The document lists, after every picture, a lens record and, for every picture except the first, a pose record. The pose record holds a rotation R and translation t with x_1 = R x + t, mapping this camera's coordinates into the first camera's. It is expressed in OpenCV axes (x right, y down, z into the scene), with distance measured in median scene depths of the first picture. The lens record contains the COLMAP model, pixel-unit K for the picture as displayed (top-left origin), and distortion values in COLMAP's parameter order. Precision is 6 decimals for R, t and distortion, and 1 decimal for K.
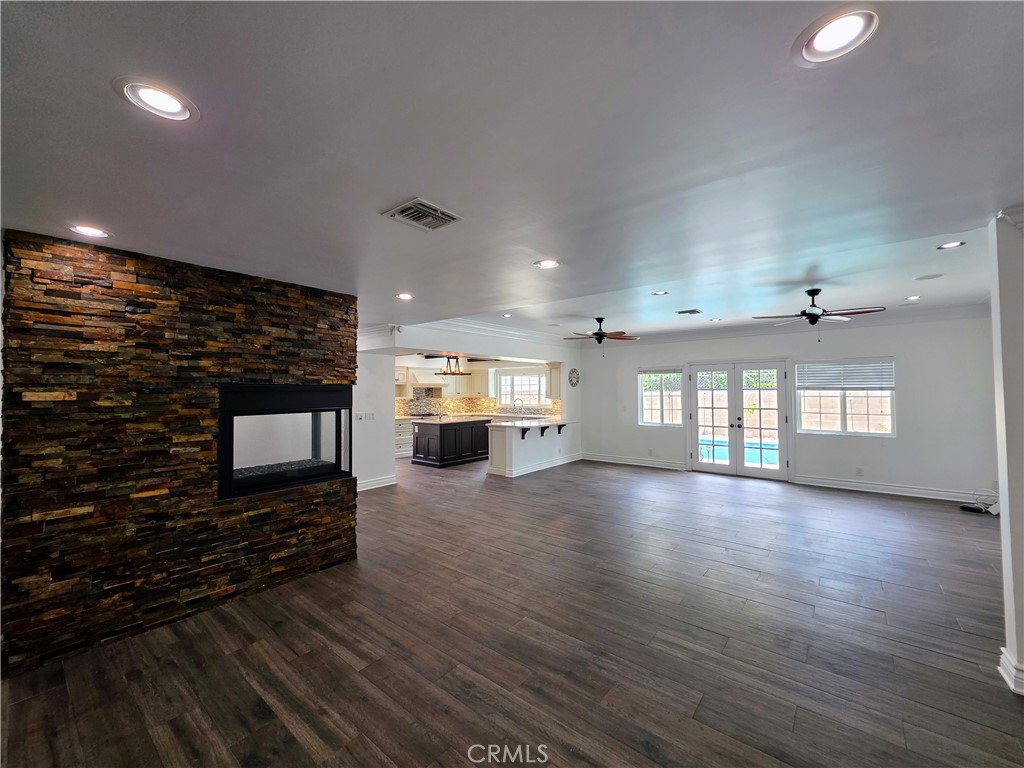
lens RADIAL K [[410.1, 0, 515.4], [0, 410.1, 381.2], [0, 0, 1]] dist [0.001692, 0.000037]
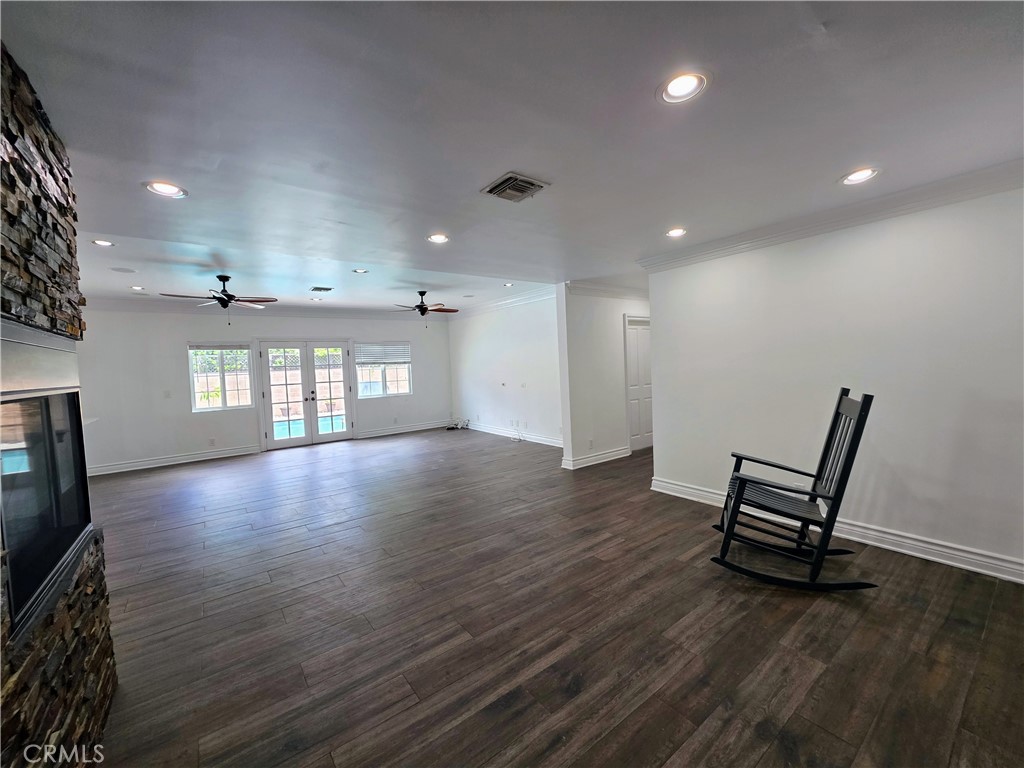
lens RADIAL K [[410.1, 0, 515.4], [0, 410.1, 381.2], [0, 0, 1]] dist [0.001692, 0.000037]
pose [[0.241780, -0.045706, 0.969254, -0.452652], [0.015747, 0.998943, 0.043178, 0.027025], [-0.970203, 0.004823, 0.242245, 0.243080]]
